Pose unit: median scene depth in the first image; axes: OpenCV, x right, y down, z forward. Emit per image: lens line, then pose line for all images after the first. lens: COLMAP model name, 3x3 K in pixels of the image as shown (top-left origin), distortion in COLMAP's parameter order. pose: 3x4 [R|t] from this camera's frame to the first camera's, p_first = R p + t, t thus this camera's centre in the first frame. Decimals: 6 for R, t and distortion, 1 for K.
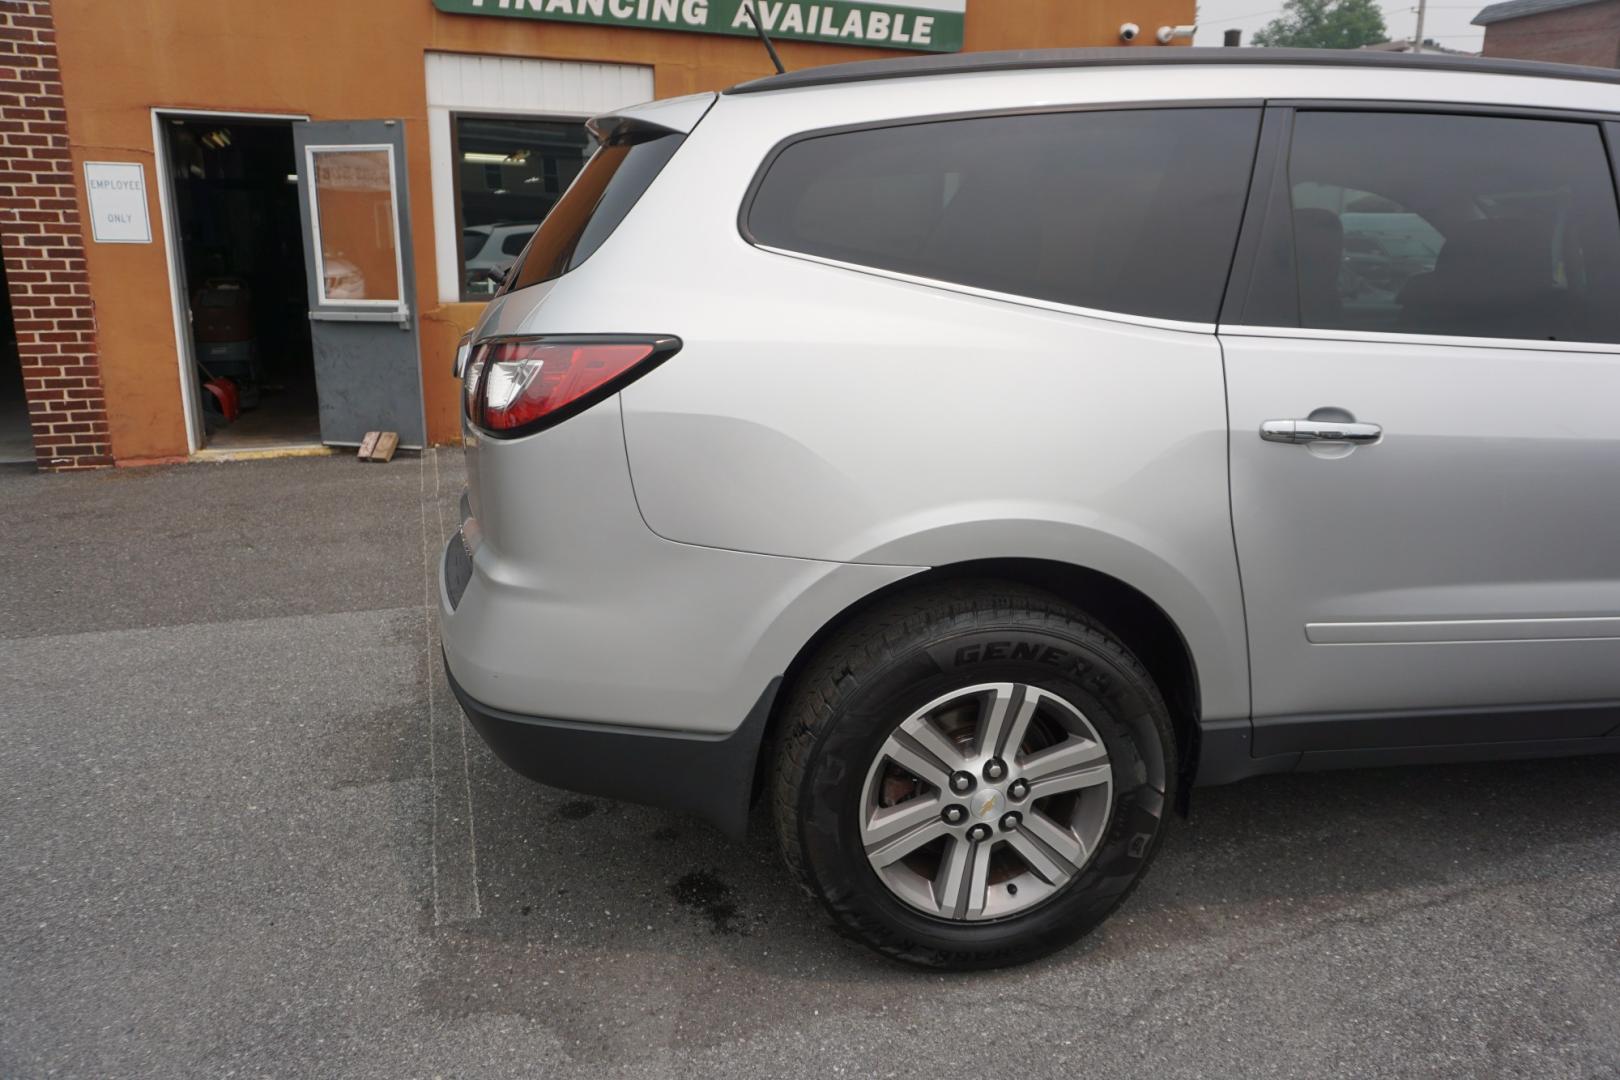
lens RADIAL K [[1083.9, 0, 805.8], [0, 1083.9, 532.8], [0, 0, 1]] dist [-0.039950, 0.027829]
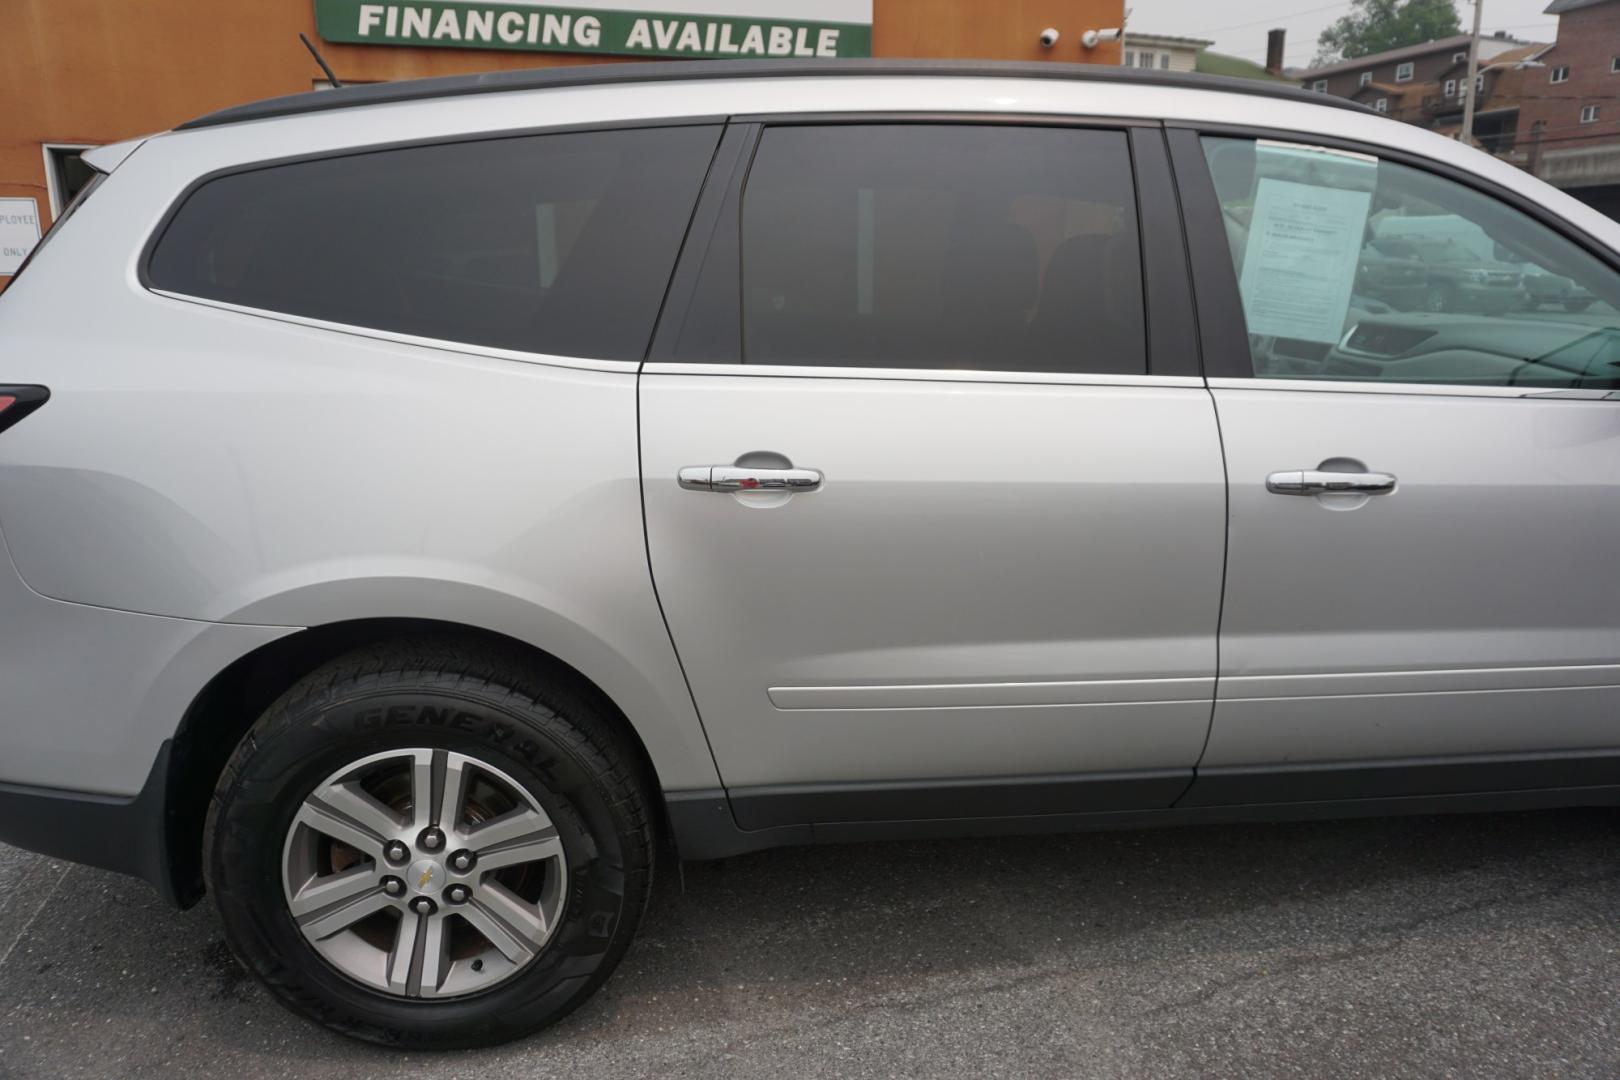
lens RADIAL K [[1083.9, 0, 804.0], [0, 1083.9, 534.2], [0, 0, 1]] dist [-0.039950, 0.027829]
pose [[0.997969, -0.003922, -0.063581, 0.424768], [0.003301, 0.999946, -0.009862, -0.027253], [0.063616, 0.009632, 0.997928, 0.064399]]
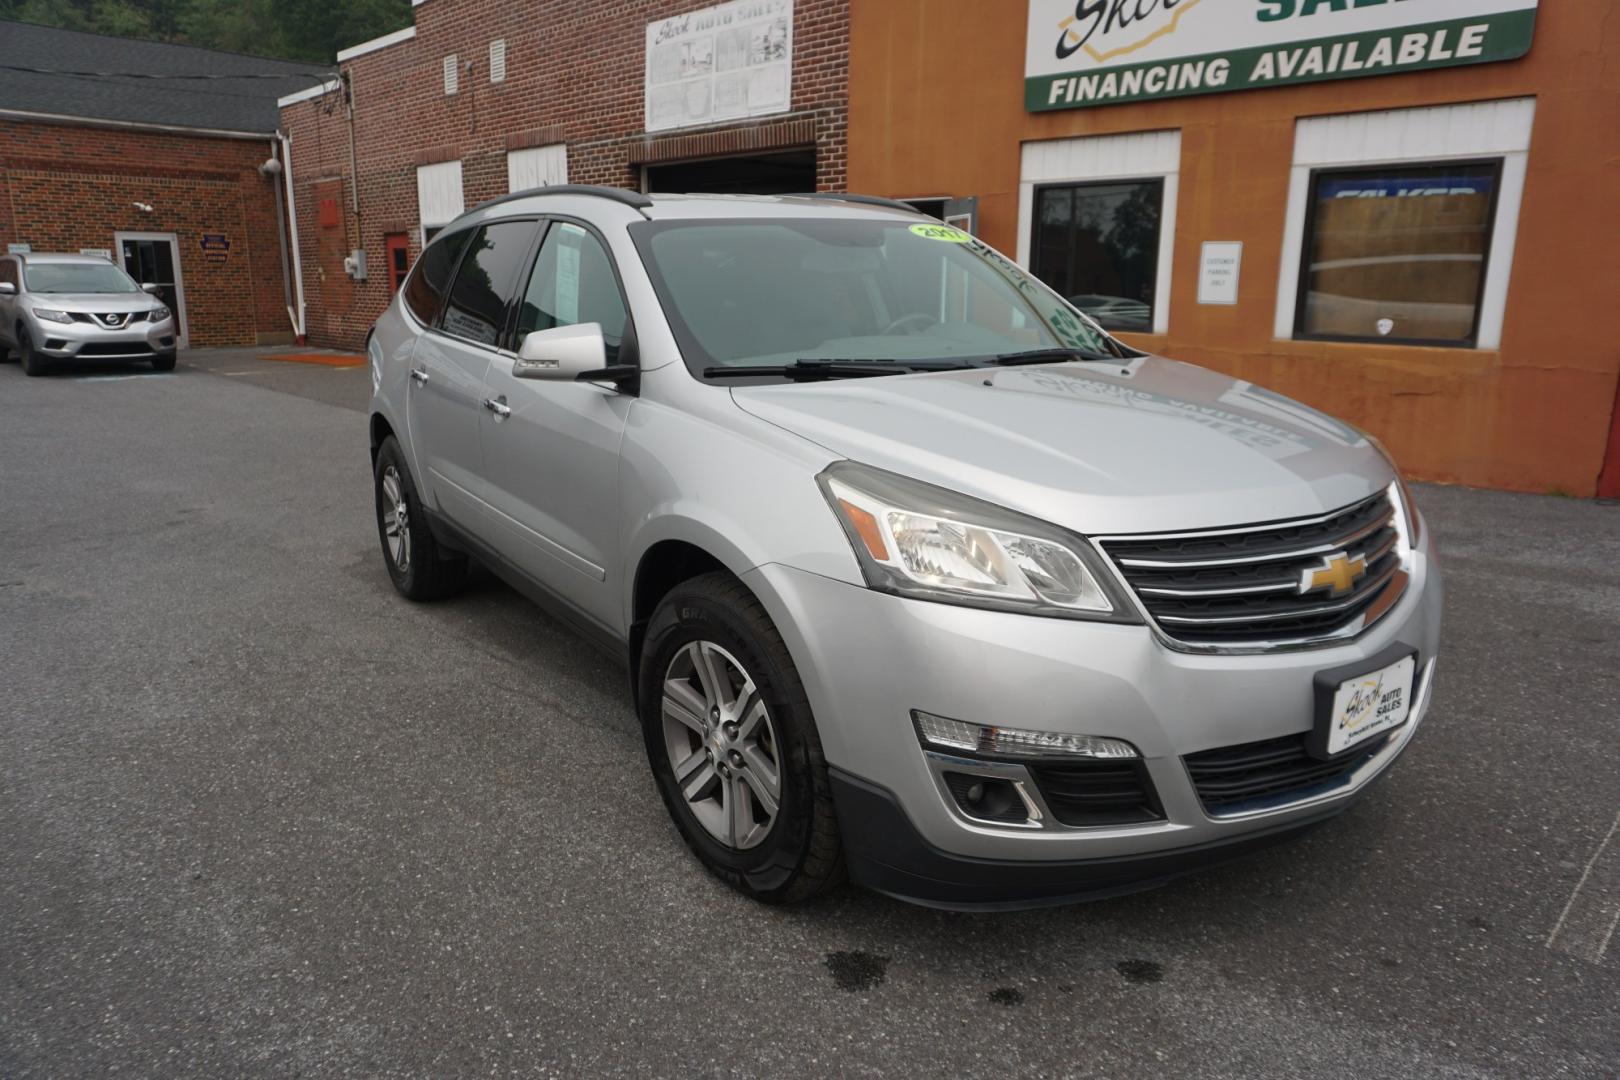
lens RADIAL K [[1083.9, 0, 805.6], [0, 1083.9, 531.2], [0, 0, 1]] dist [-0.039950, 0.027829]
pose [[0.430050, 0.198166, -0.880788, 2.078171], [-0.224787, 0.968391, 0.108122, -0.147878], [0.874373, 0.151492, 0.461002, 0.522640]]
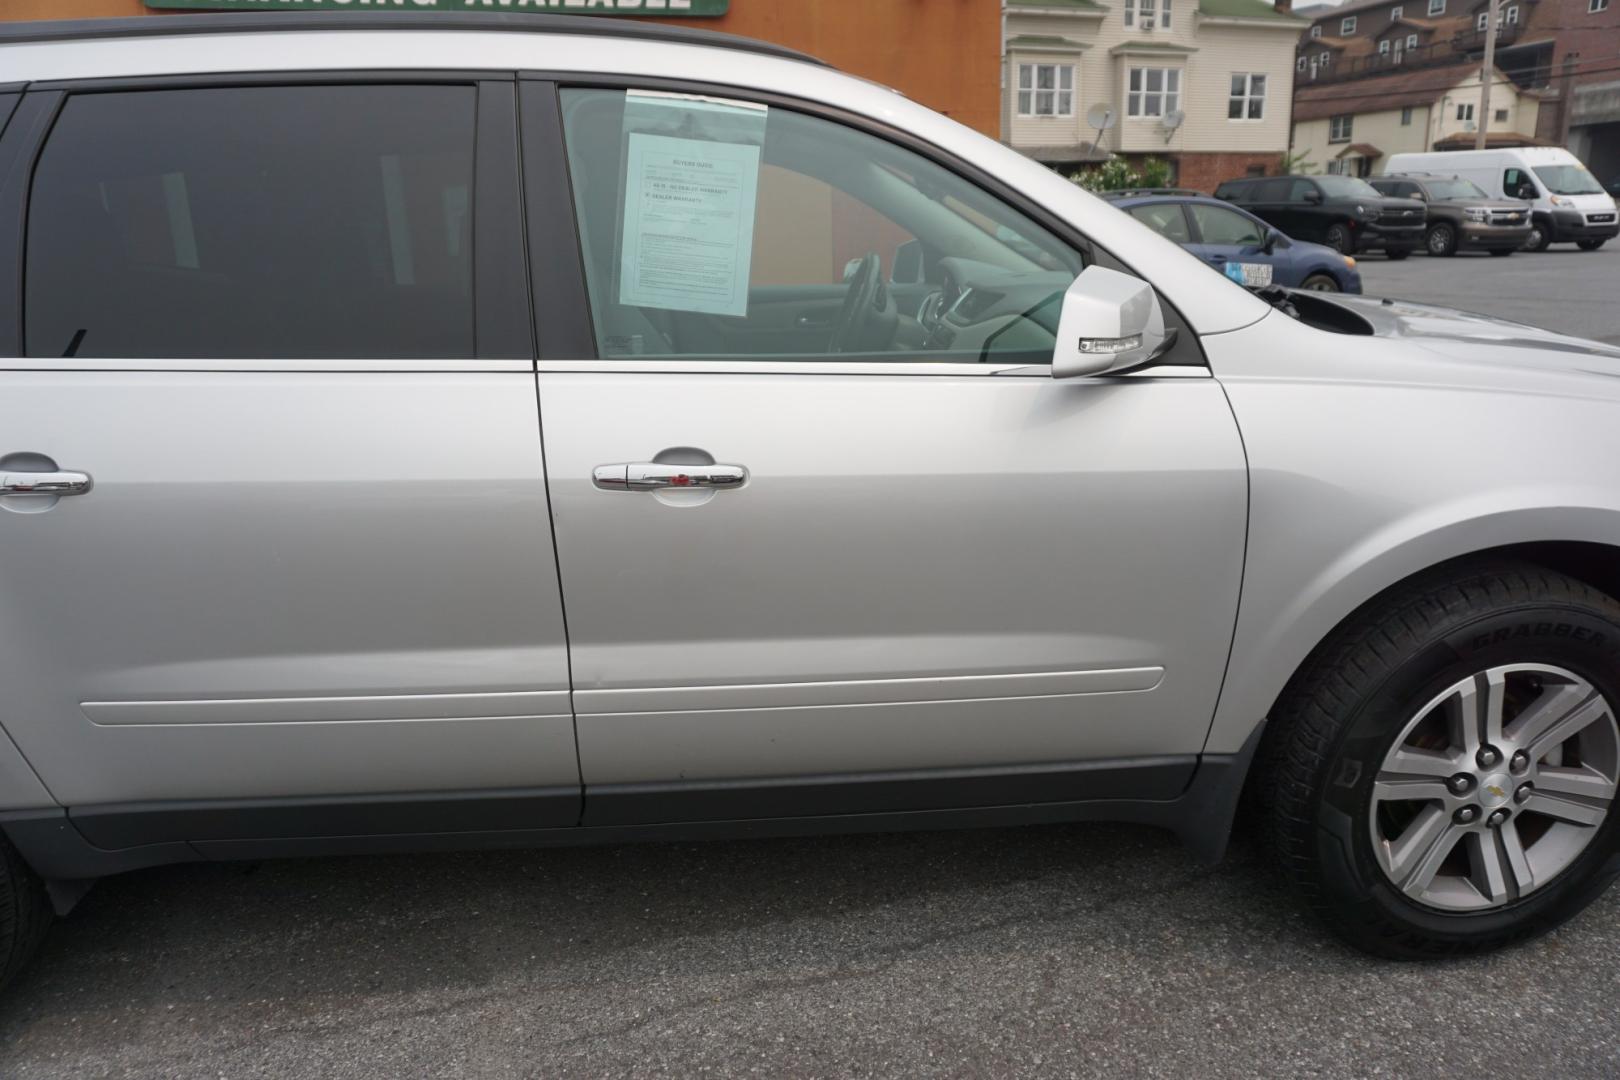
lens RADIAL K [[1083.9, 0, 801.7], [0, 1083.9, 533.2], [0, 0, 1]] dist [-0.039950, 0.027829]
pose [[0.995294, -0.014151, -0.095867, 0.856393], [0.016836, 0.999487, 0.027255, -0.048809], [0.095432, -0.028740, 0.995021, 0.162746]]
